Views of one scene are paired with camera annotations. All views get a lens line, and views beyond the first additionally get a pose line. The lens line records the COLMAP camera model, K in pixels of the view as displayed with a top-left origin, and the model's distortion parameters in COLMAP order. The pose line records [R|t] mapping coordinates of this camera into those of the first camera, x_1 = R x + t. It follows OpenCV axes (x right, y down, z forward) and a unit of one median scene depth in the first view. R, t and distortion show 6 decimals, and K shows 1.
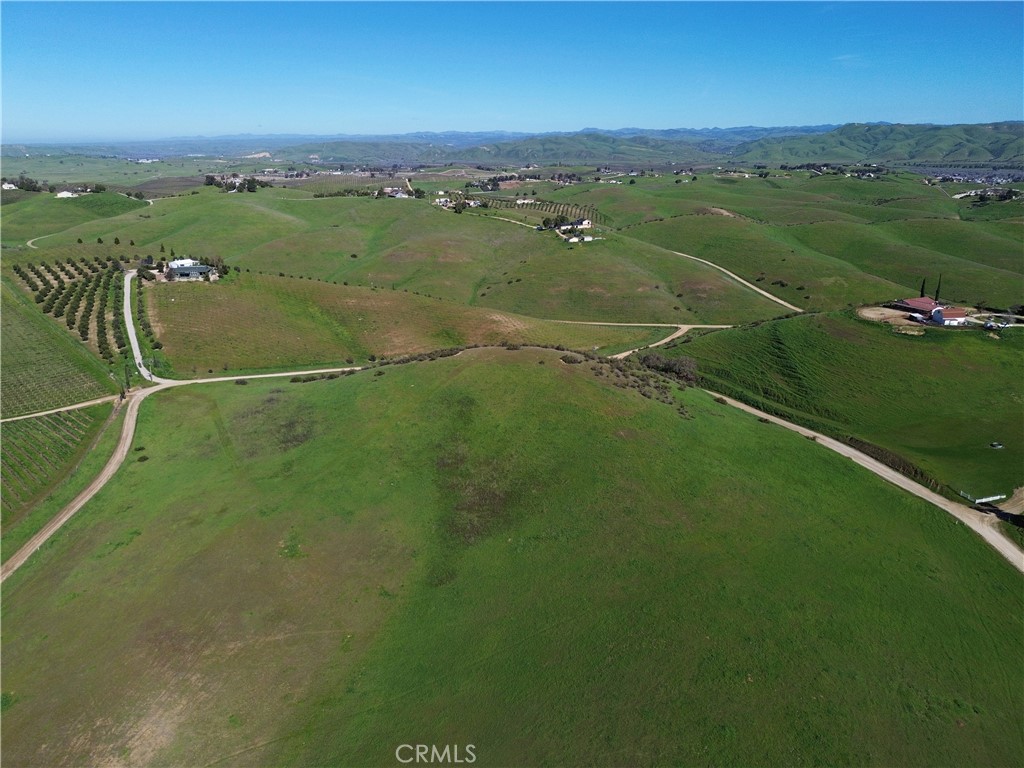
lens RADIAL K [[725.7, 0, 511.1], [0, 725.7, 384.2], [0, 0, 1]] dist [0.065284, -0.057034]
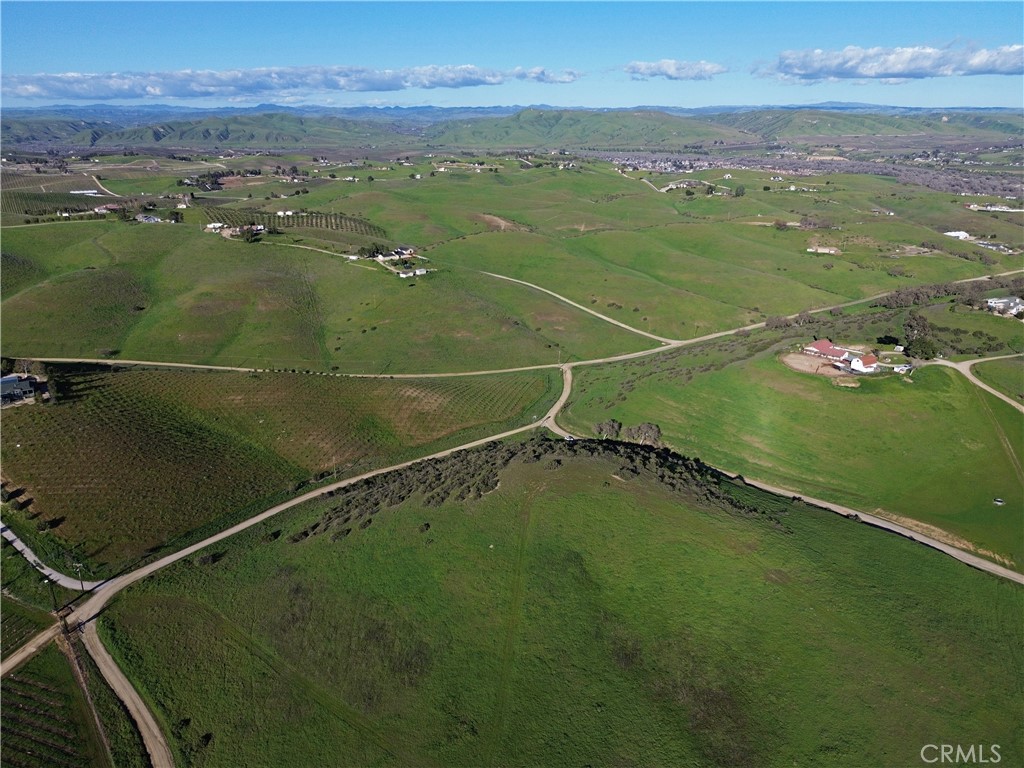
lens RADIAL K [[725.7, 0, 509.3], [0, 725.7, 390.0], [0, 0, 1]] dist [0.065284, -0.057034]
pose [[0.920074, -0.132363, 0.368706, -0.101651], [0.119619, 0.991164, 0.057322, -0.056118], [-0.373036, -0.008636, 0.927777, 0.051108]]
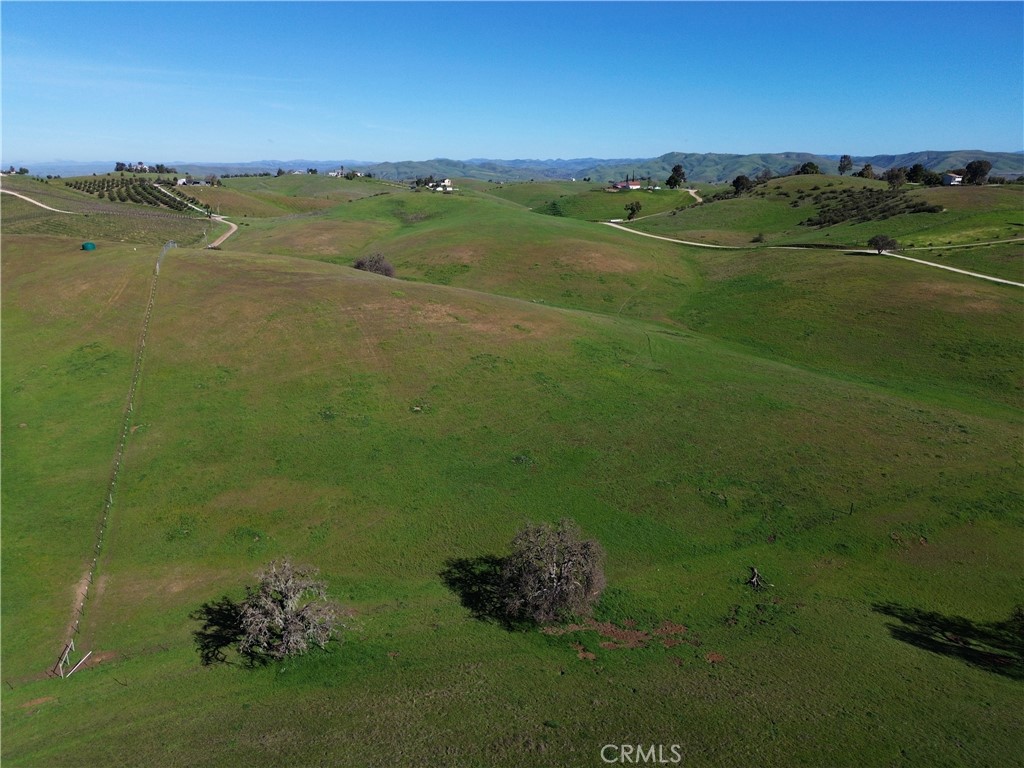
lens RADIAL K [[725.7, 0, 510.7], [0, 725.7, 382.1], [0, 0, 1]] dist [0.065284, -0.057034]
pose [[0.981319, -0.050817, 0.185555, -0.039540], [0.058294, 0.997684, -0.035062, 0.152545], [-0.183343, 0.045224, 0.982008, -0.268350]]
